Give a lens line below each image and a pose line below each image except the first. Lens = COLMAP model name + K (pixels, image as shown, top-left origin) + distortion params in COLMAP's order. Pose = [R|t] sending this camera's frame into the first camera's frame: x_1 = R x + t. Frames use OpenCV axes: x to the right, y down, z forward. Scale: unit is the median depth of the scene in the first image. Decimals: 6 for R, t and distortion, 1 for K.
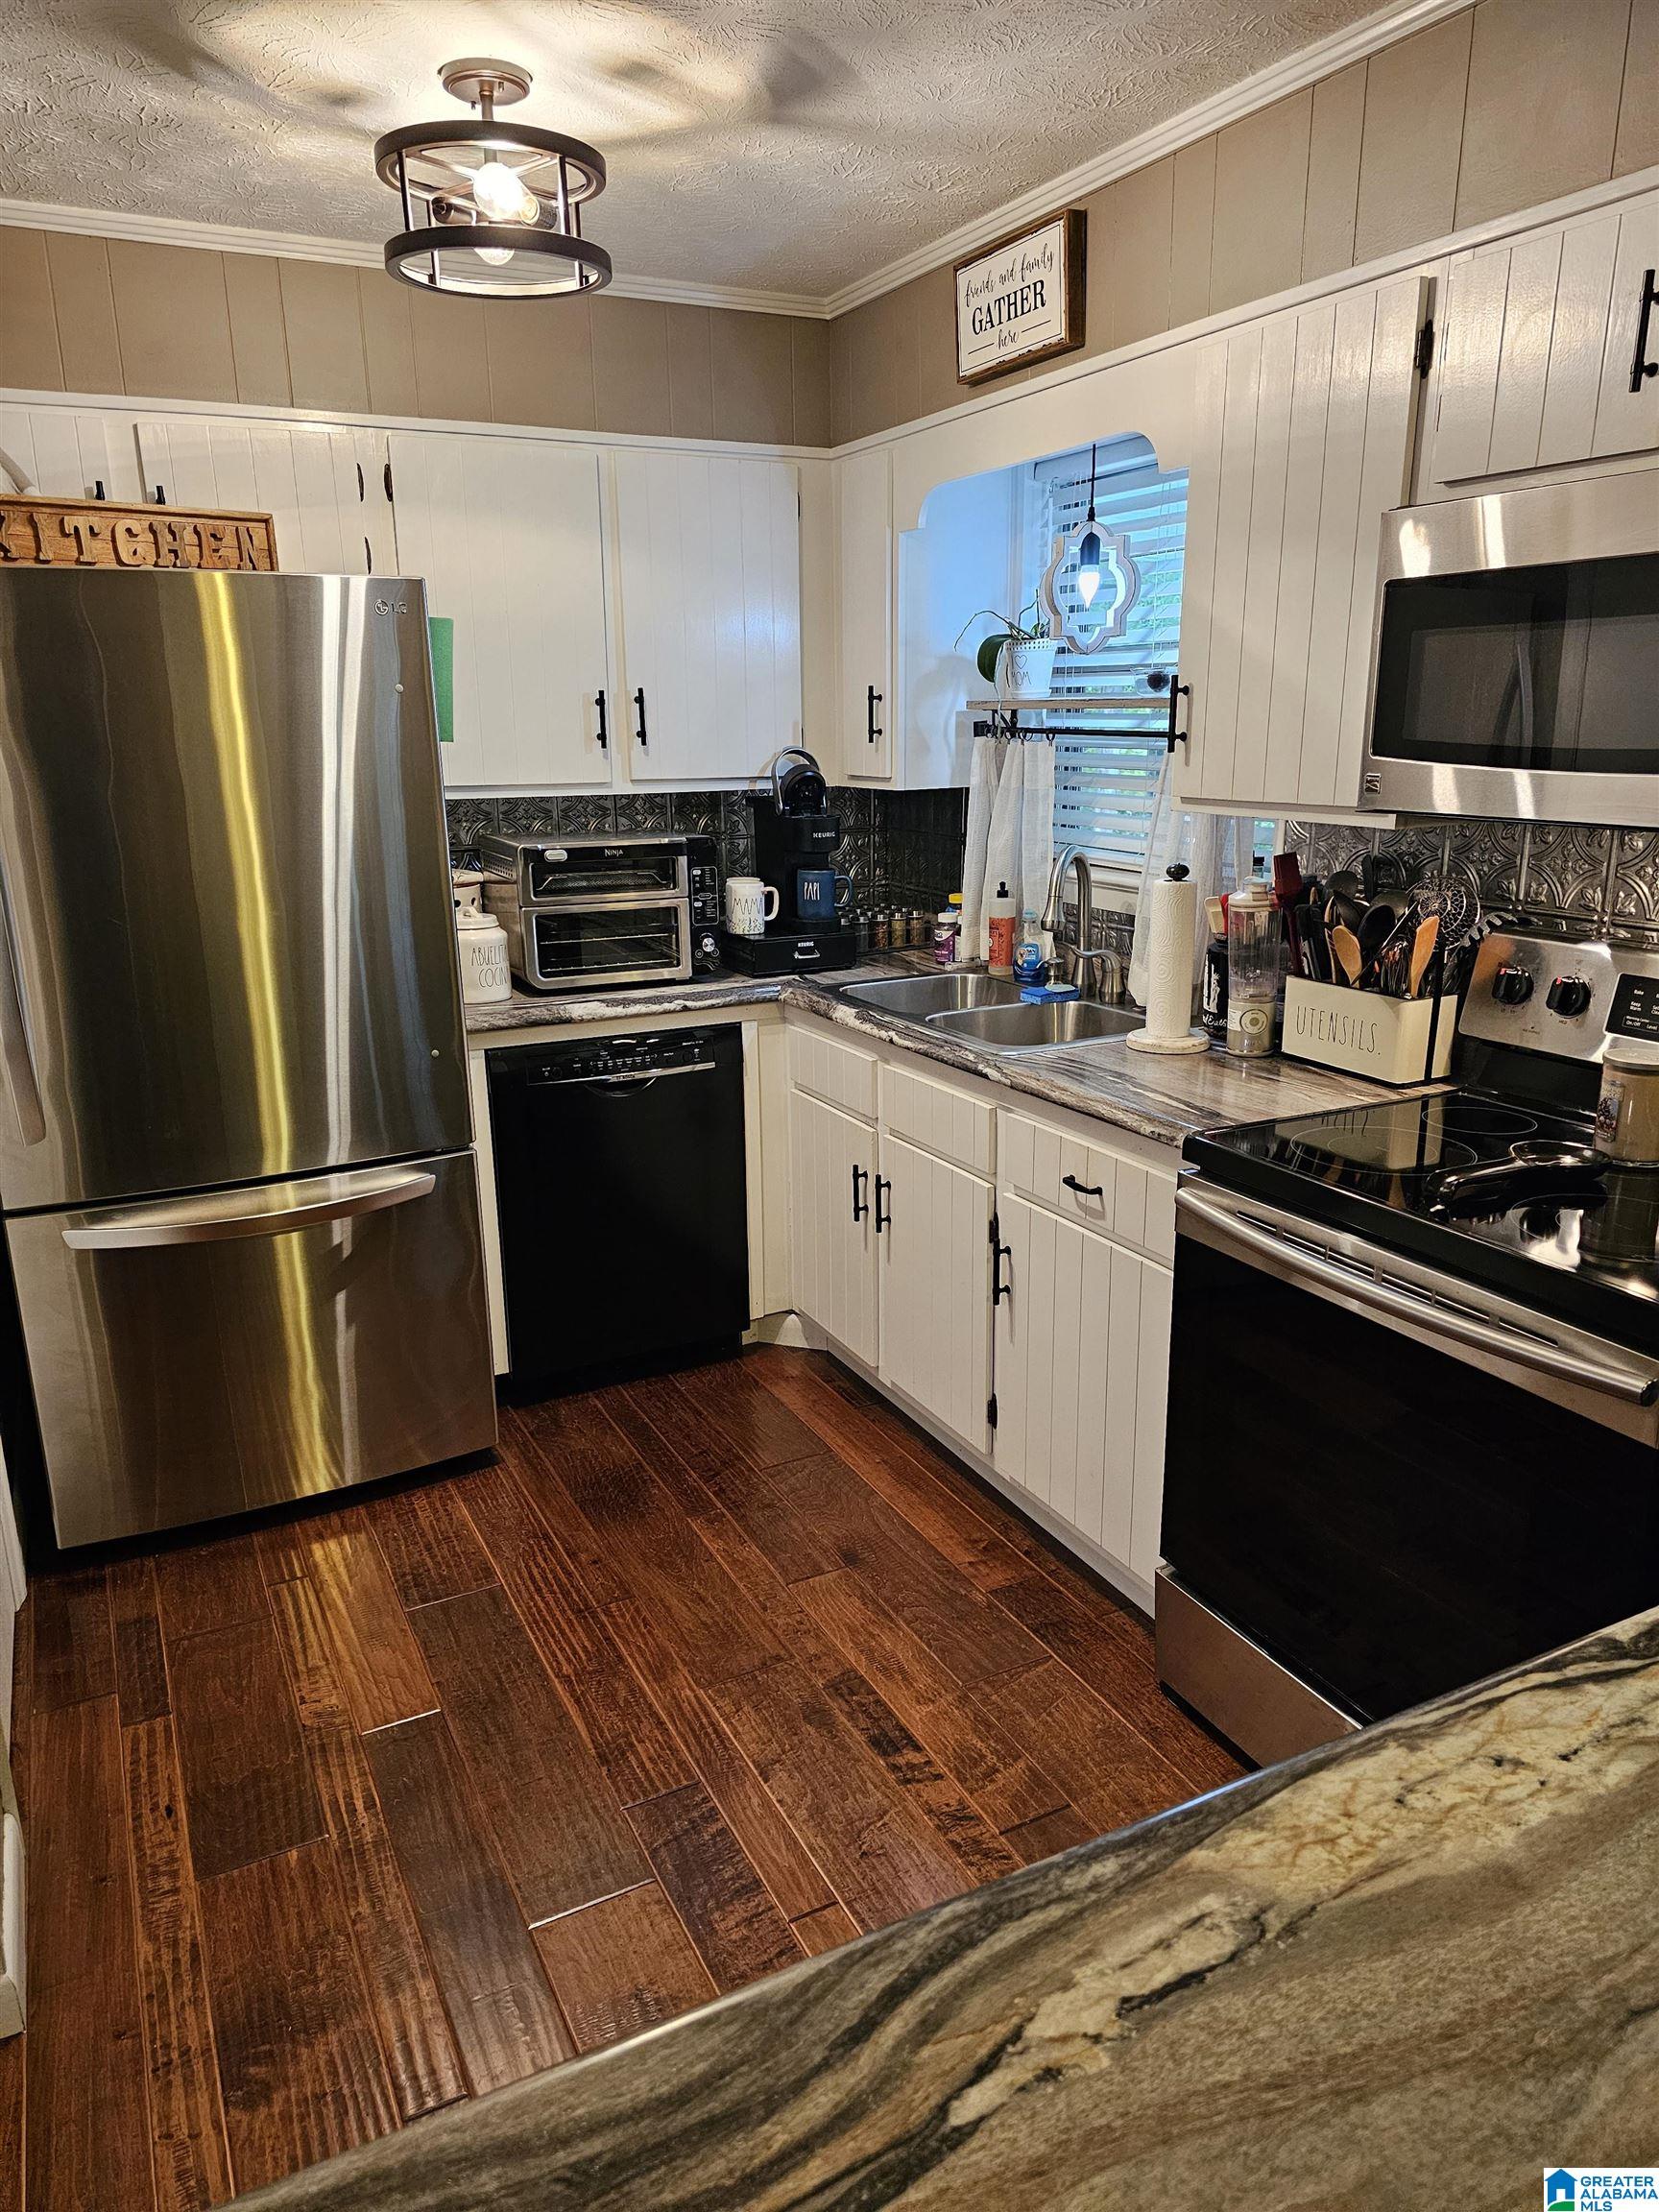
lens RADIAL K [[1458.1, 0, 829.5], [0, 1458.1, 1106.0], [0, 0, 1]] dist [0.050275, -0.059344]
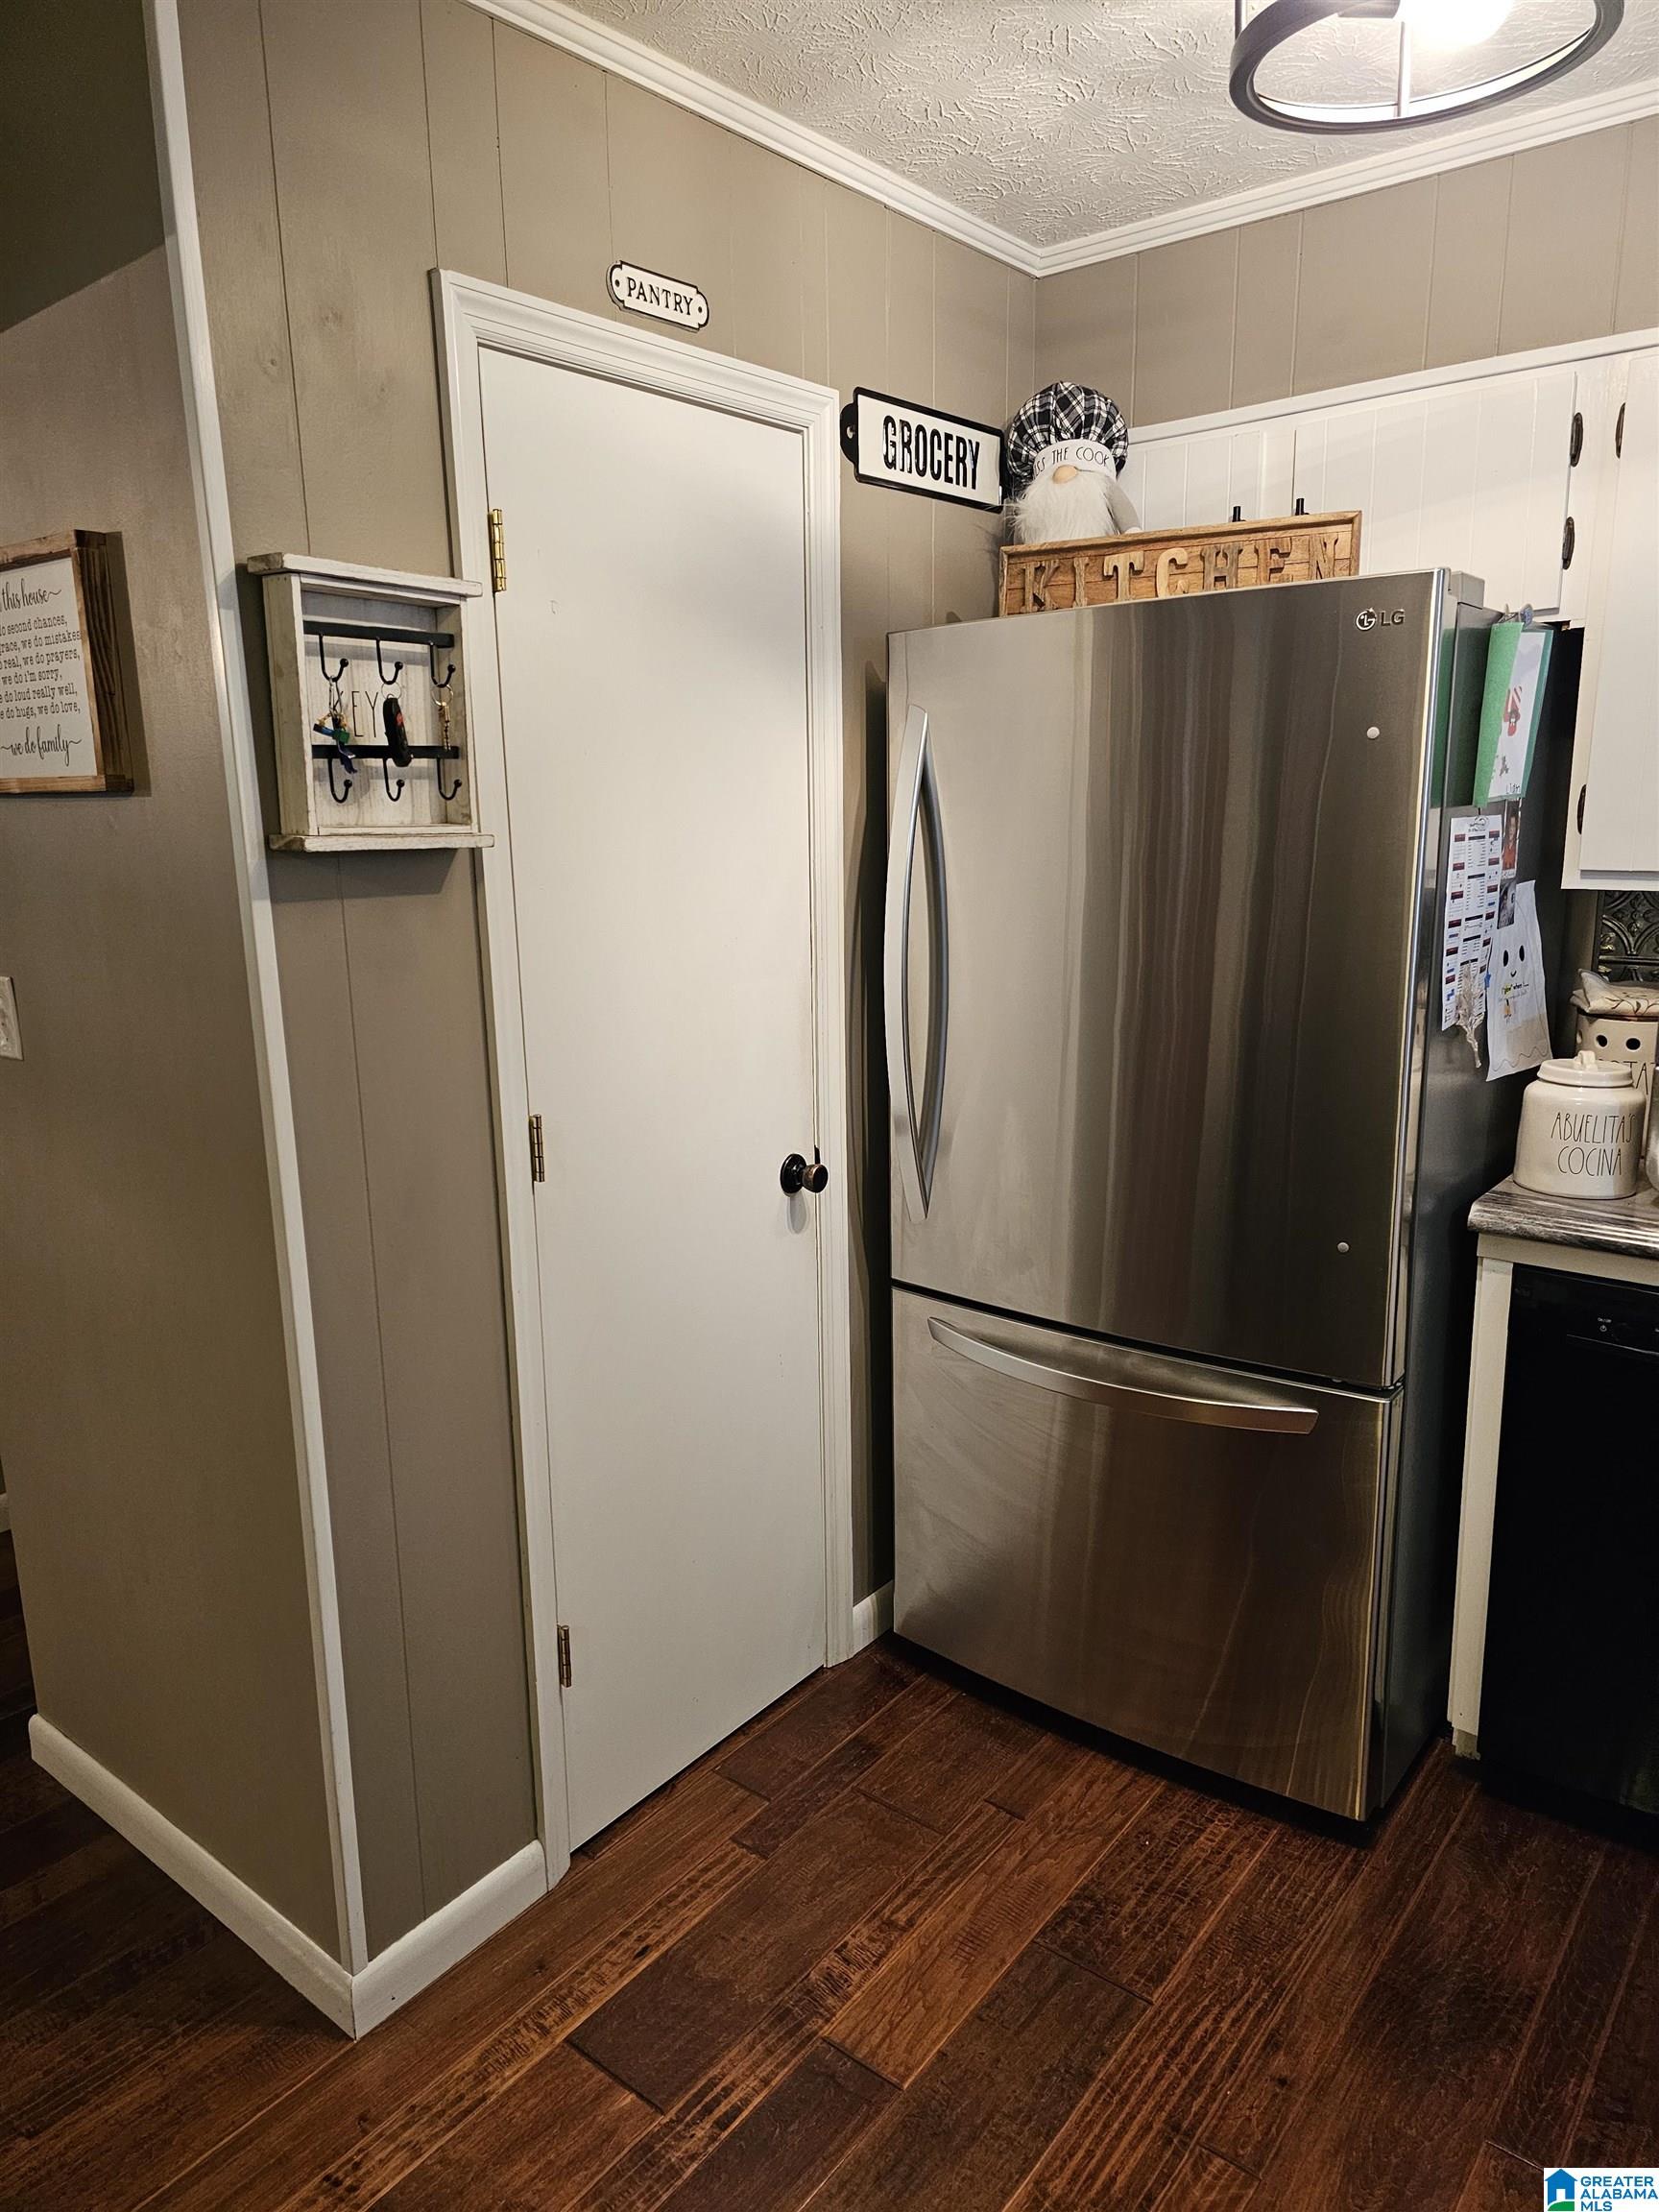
lens RADIAL K [[1458.1, 0, 829.5], [0, 1458.1, 1106.0], [0, 0, 1]] dist [0.050275, -0.059344]
pose [[0.400819, 0.189227, -0.896403, 0.273479], [-0.218456, 0.969955, 0.107073, -0.135464], [0.889731, 0.152907, 0.430114, 0.517431]]
